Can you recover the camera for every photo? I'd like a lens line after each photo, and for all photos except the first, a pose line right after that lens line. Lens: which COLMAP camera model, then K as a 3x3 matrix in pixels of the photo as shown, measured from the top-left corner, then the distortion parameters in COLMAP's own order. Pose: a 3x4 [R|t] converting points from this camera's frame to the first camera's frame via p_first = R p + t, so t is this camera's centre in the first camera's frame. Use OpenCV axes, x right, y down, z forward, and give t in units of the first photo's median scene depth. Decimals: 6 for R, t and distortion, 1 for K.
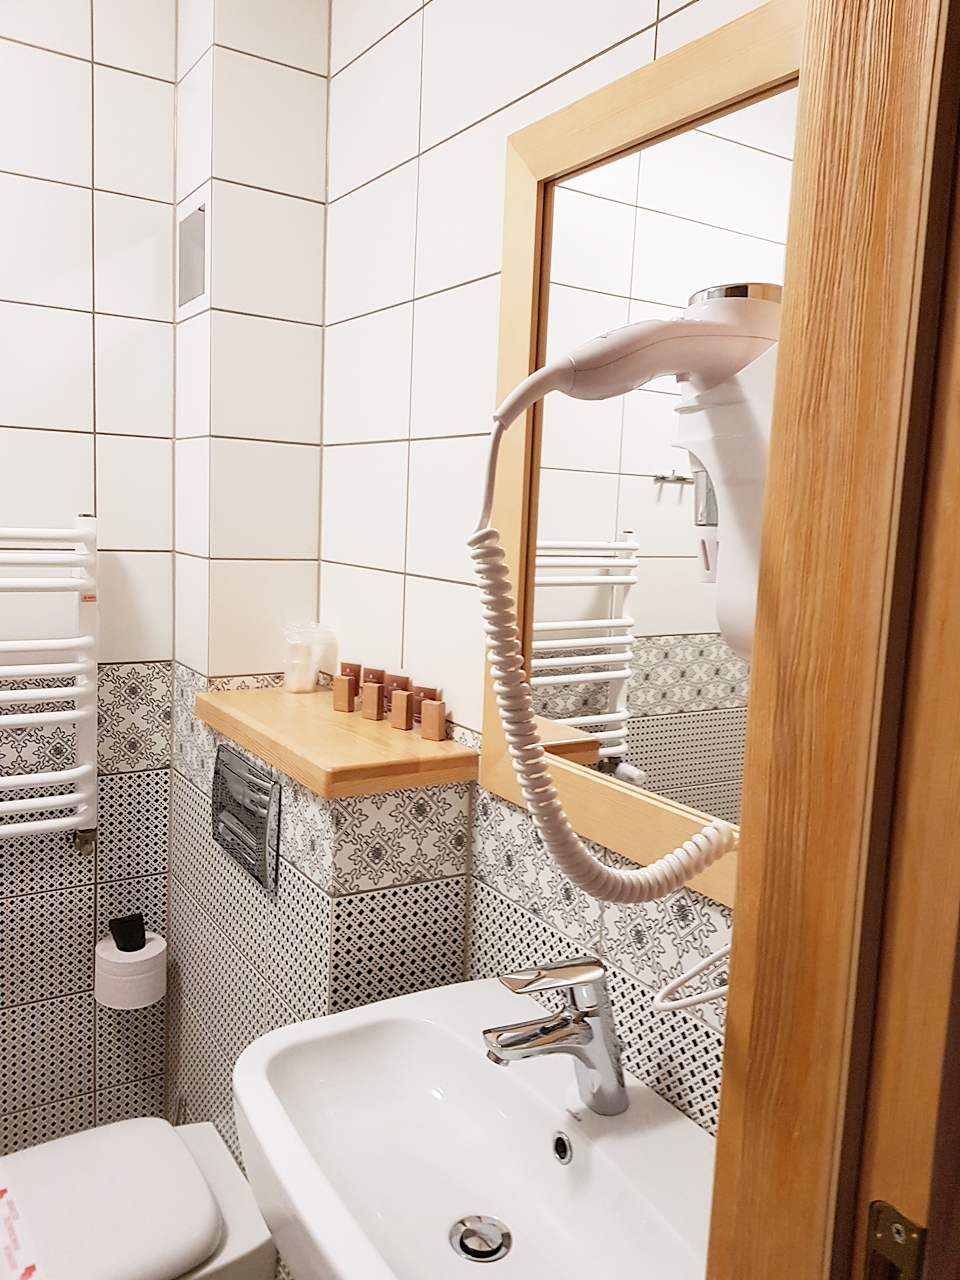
lens RADIAL K [[999.1, 0, 477.1], [0, 999.1, 629.1], [0, 0, 1]] dist [0.092297, -0.143083]
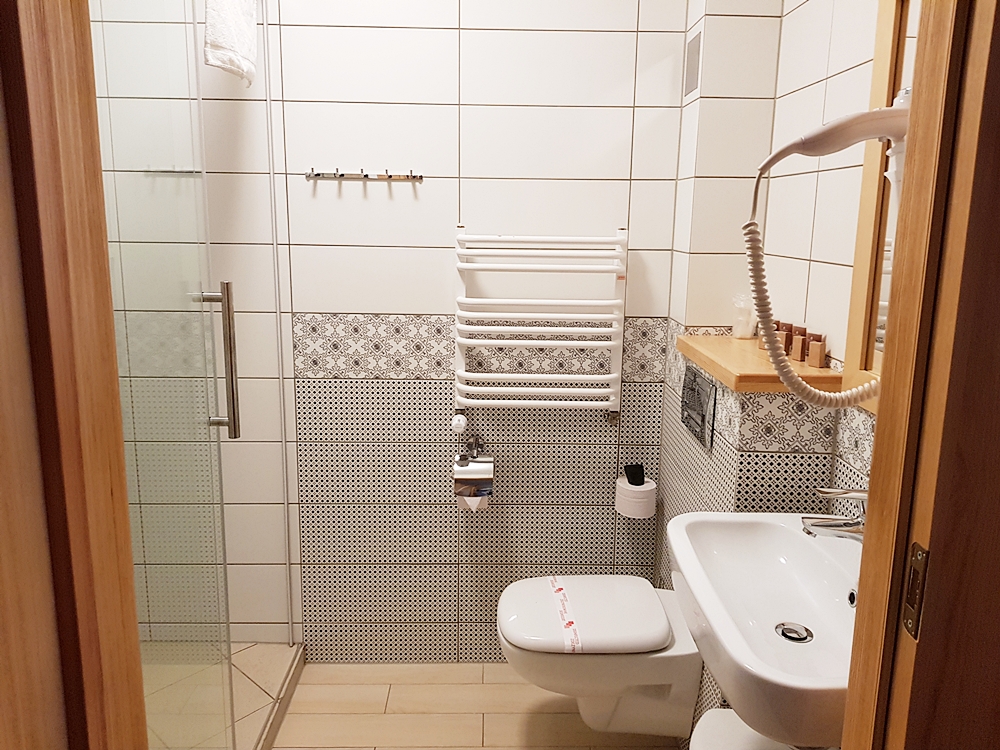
lens RADIAL K [[780.5, 0, 500.0], [0, 780.5, 375.0], [0, 0, 1]] dist [0.092297, -0.143083]
pose [[0.847166, 0.073921, -0.526161, 0.186302], [-0.038951, 0.996251, 0.077249, 0.047321], [0.529898, -0.044948, 0.846869, -0.300293]]
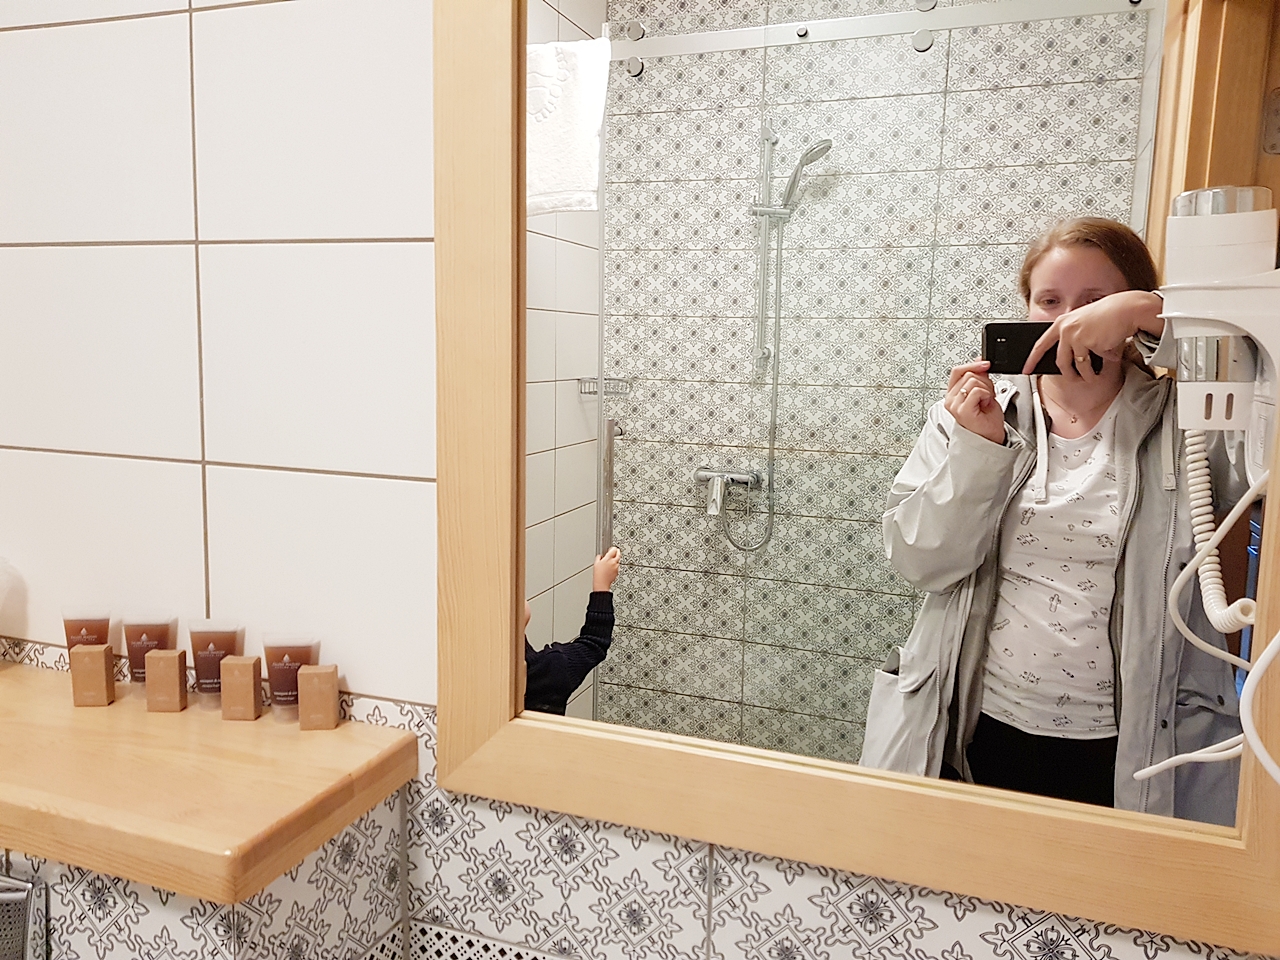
lens RADIAL K [[999.1, 0, 640.0], [0, 999.1, 480.0], [0, 0, 1]] dist [0.092297, -0.143083]
pose [[0.797046, -0.110328, 0.593755, -0.242150], [0.086340, 0.993889, 0.068777, -0.068606], [-0.597715, -0.003554, 0.801701, 0.380391]]
